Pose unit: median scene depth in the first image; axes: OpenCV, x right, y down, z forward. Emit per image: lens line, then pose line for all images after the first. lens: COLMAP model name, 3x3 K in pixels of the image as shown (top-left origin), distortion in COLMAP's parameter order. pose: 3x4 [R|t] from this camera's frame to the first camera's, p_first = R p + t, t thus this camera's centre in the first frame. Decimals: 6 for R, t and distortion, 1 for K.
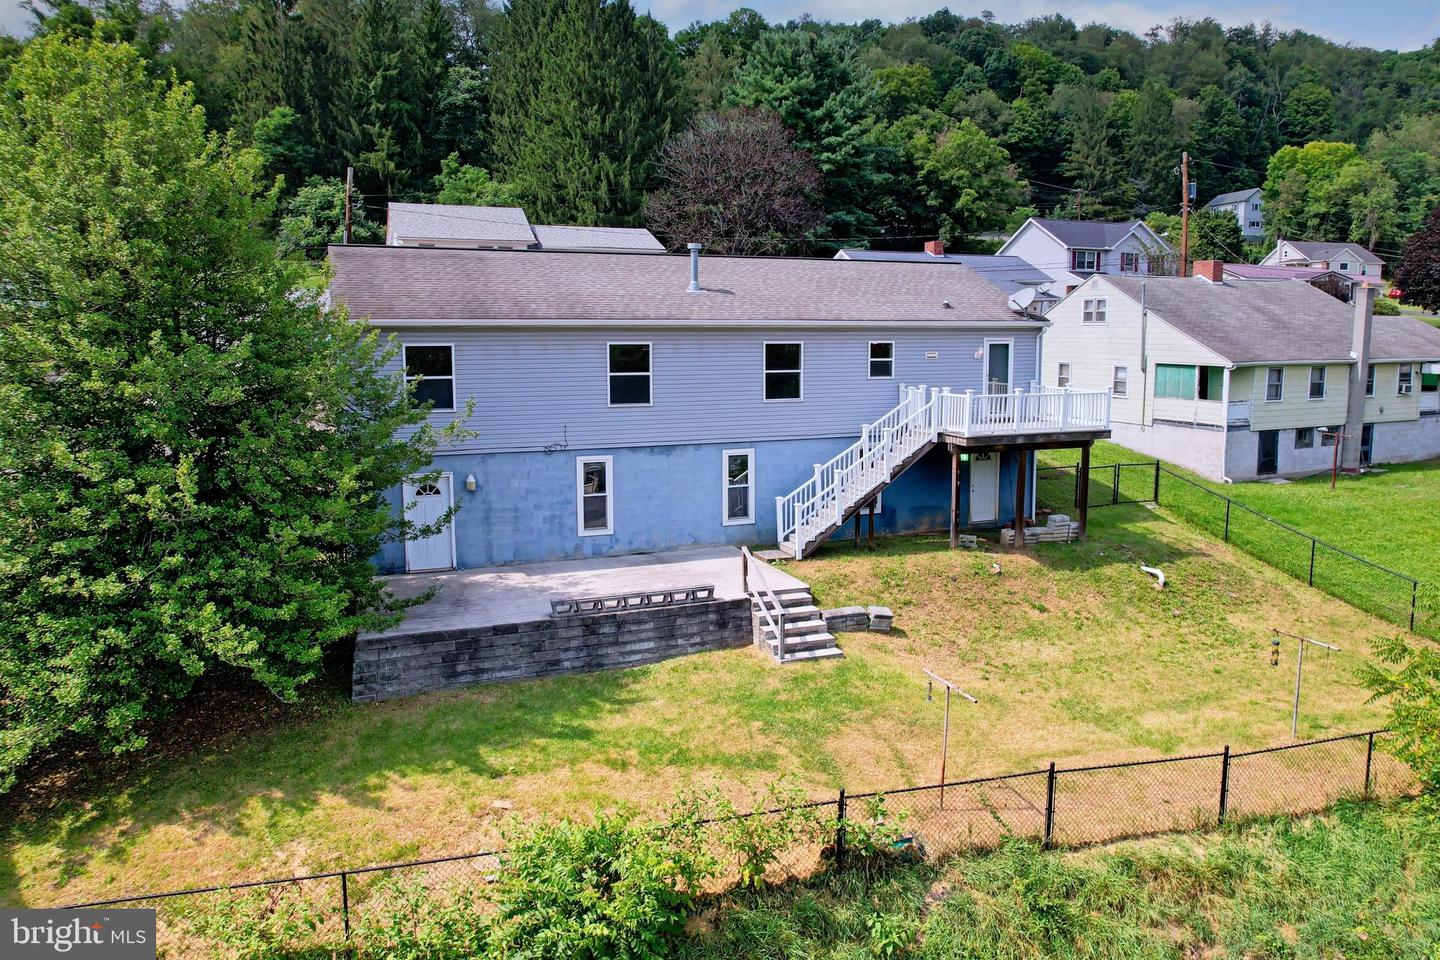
lens RADIAL K [[1050.0, 0, 728.9], [0, 1050.0, 453.4], [0, 0, 1]] dist [-0.040388, -0.001585]
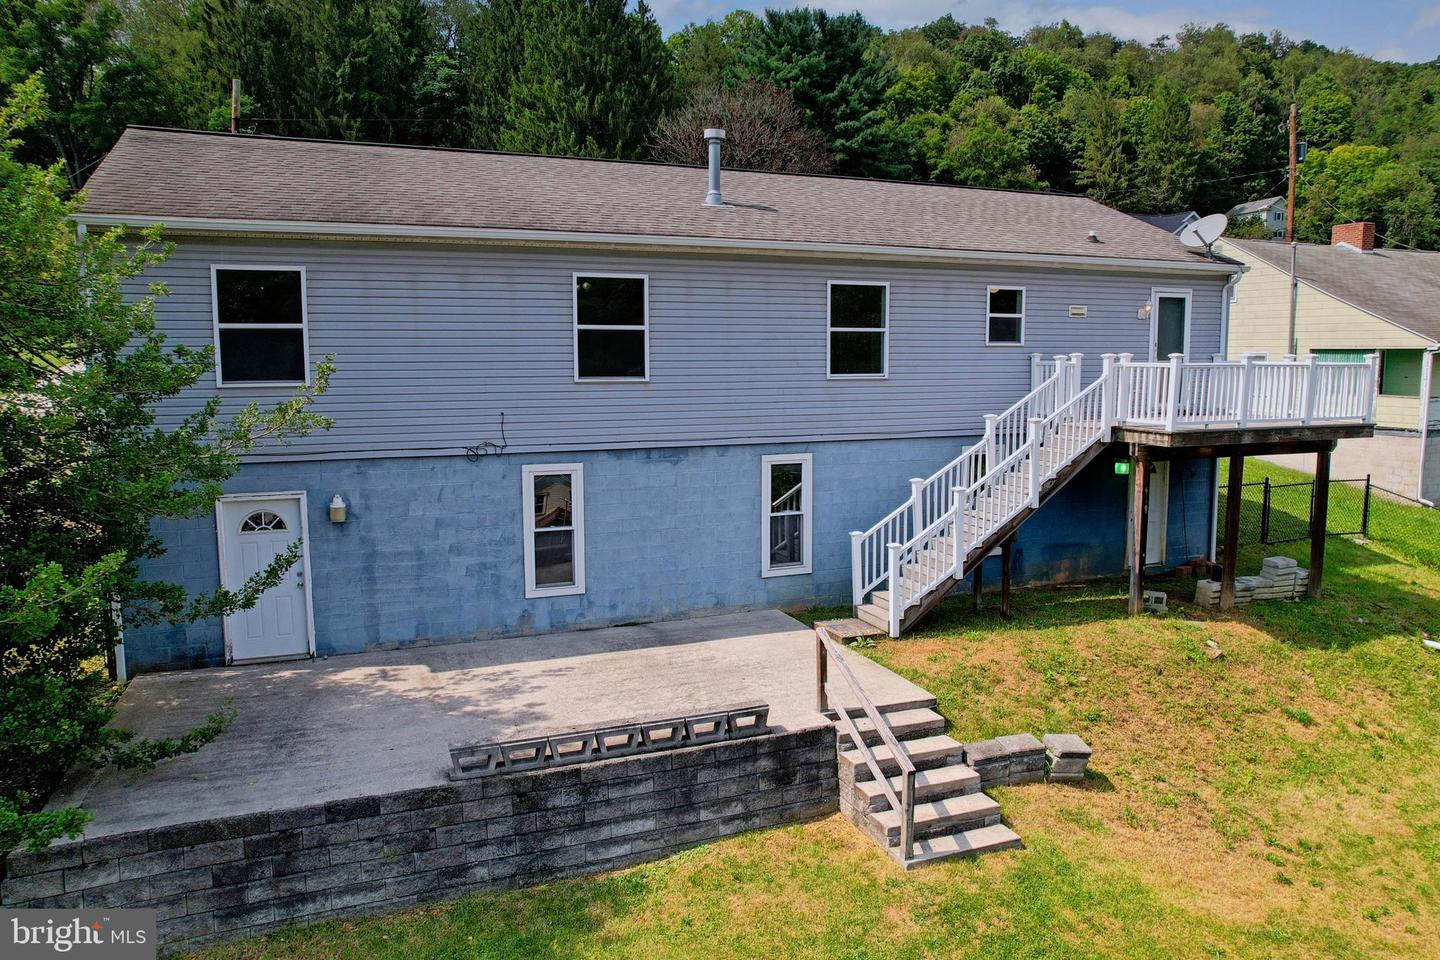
lens RADIAL K [[1013.4, 0, 720.0], [0, 1013.4, 480.0], [0, 0, 1]] dist [-0.062113, 0.052402]
pose [[0.999999, -0.001225, 0.001164, -0.032674], [0.001222, 0.999996, 0.002572, 0.009961], [-0.001168, -0.002571, 0.999996, 0.416420]]
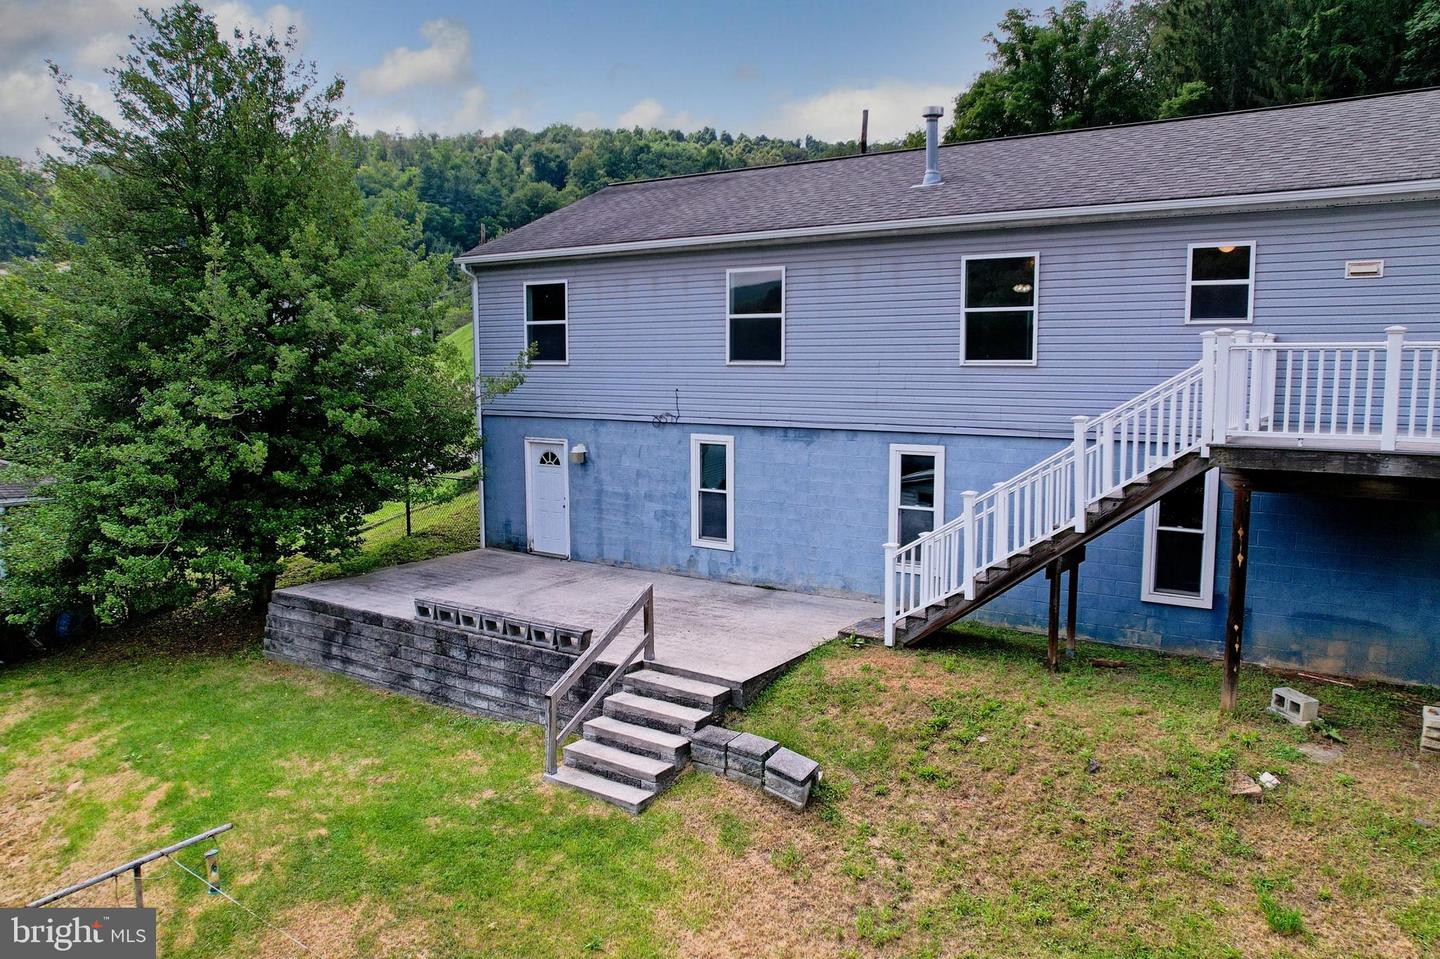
lens RADIAL K [[1074.9, 0, 673.1], [0, 1074.9, 483.1], [0, 0, 1]] dist [-0.045817, 0.006580]
pose [[0.519244, 0.098930, -0.848881, 0.464110], [-0.099052, 0.993550, 0.055202, -0.002514], [0.848866, 0.055420, 0.525694, 0.594307]]
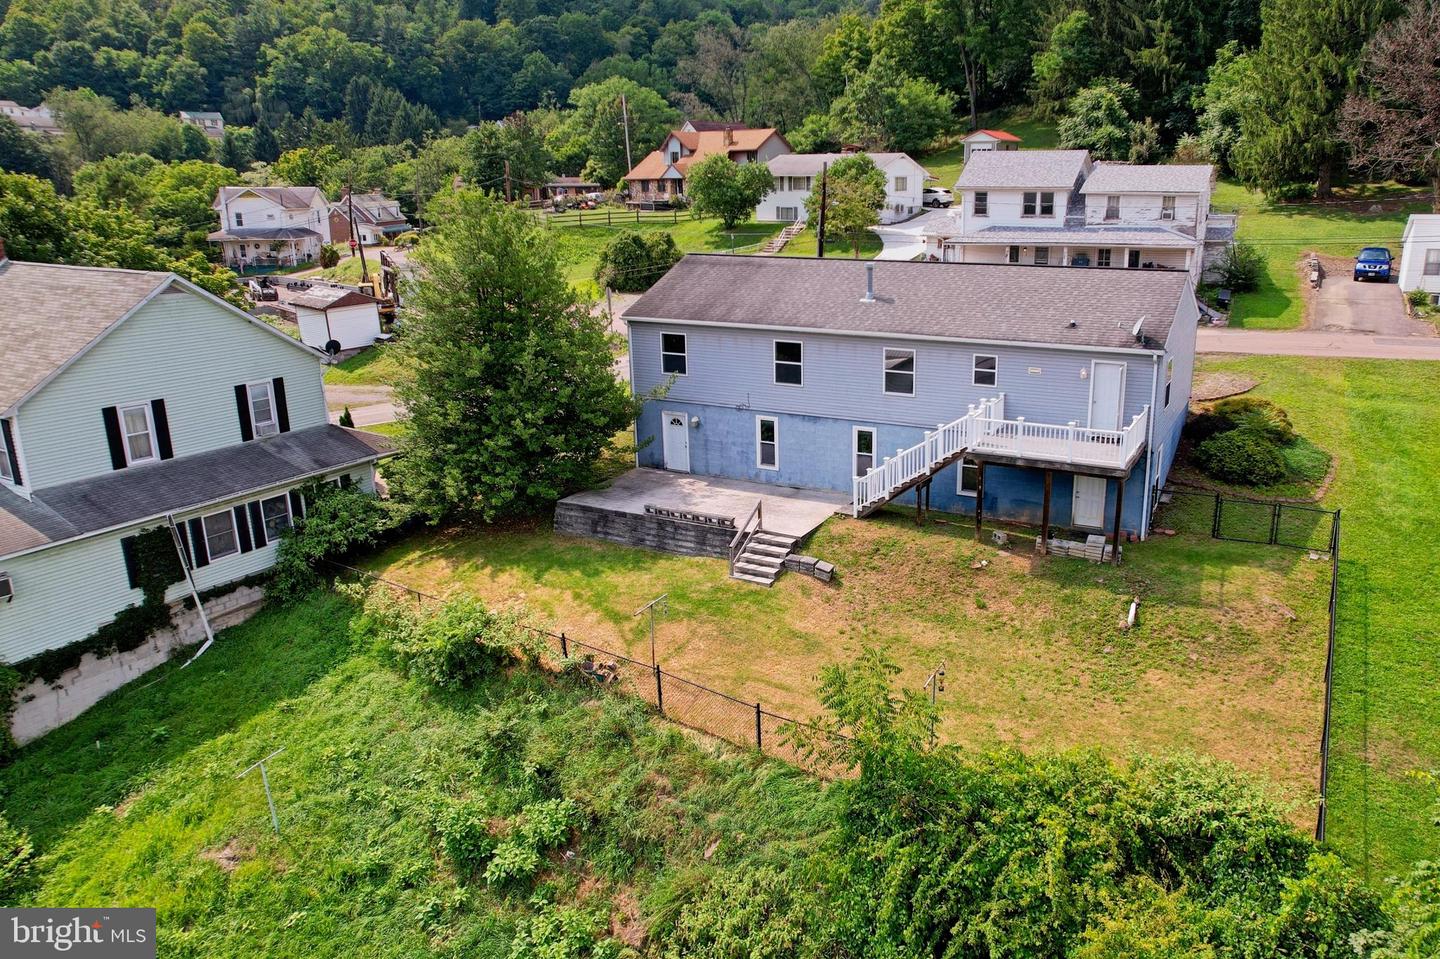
lens RADIAL K [[1081.3, 0, 720.0], [0, 1081.3, 479.5], [0, 0, 1]] dist [-0.006794, 0.105818]
pose [[0.609654, 0.207114, -0.765132, 0.985987], [-0.071050, 0.975654, 0.207487, -0.215662], [0.789477, -0.072133, 0.609527, 0.026441]]
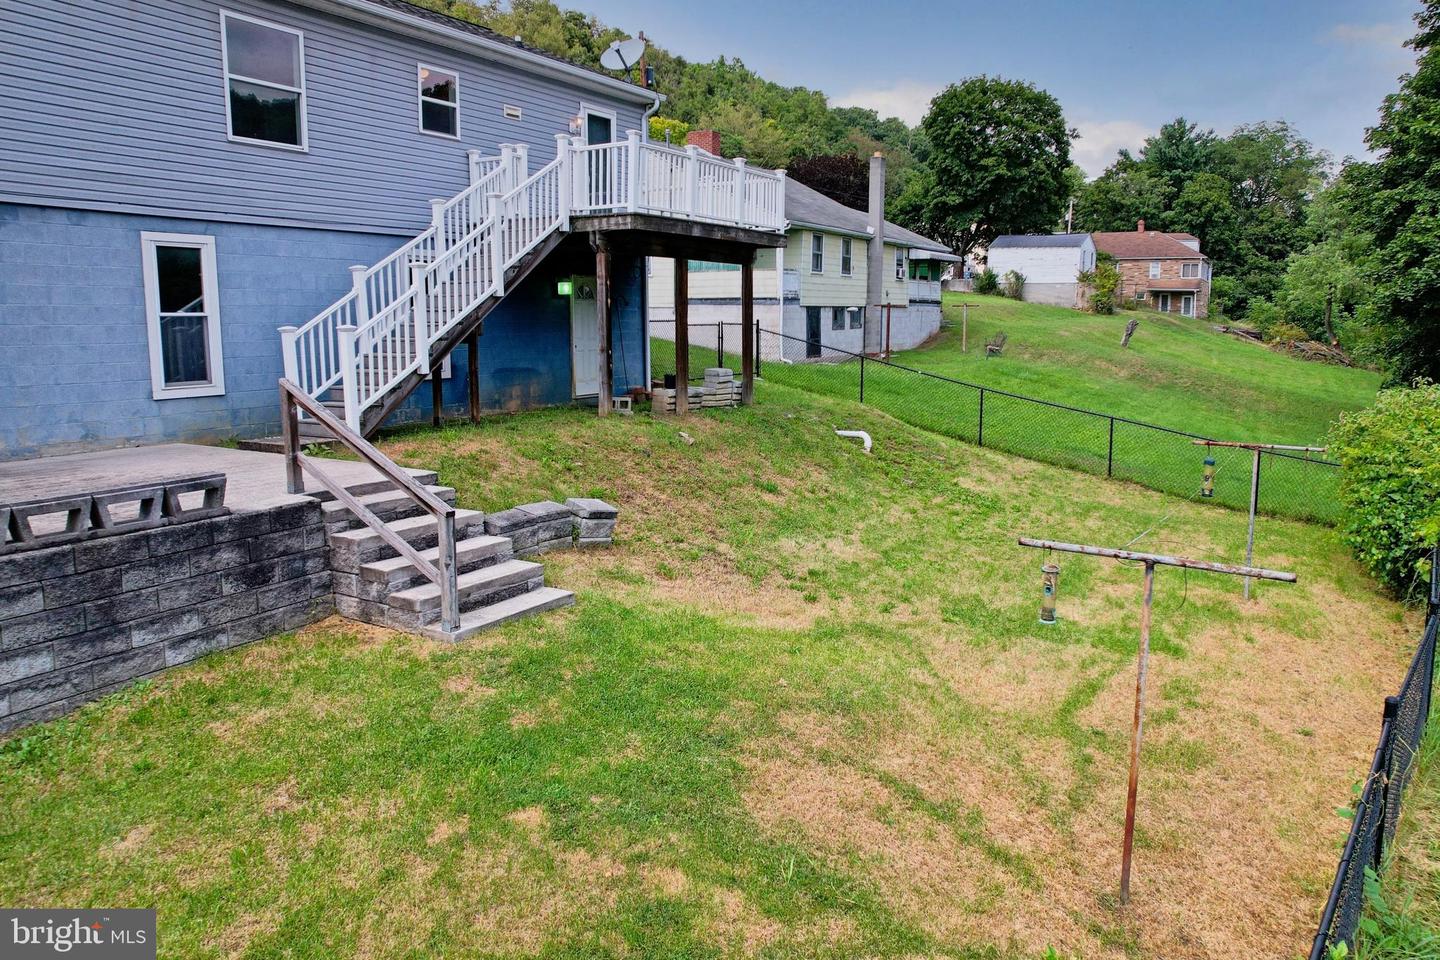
lens RADIAL K [[1019.0, 0, 759.2], [0, 1019.0, 451.7], [0, 0, 1]] dist [-0.081652, 0.087680]
pose [[0.791111, -0.078298, 0.606641, -0.066813], [0.074931, 0.996709, 0.030927, 0.102402], [-0.607066, 0.020990, 0.794374, 0.507853]]
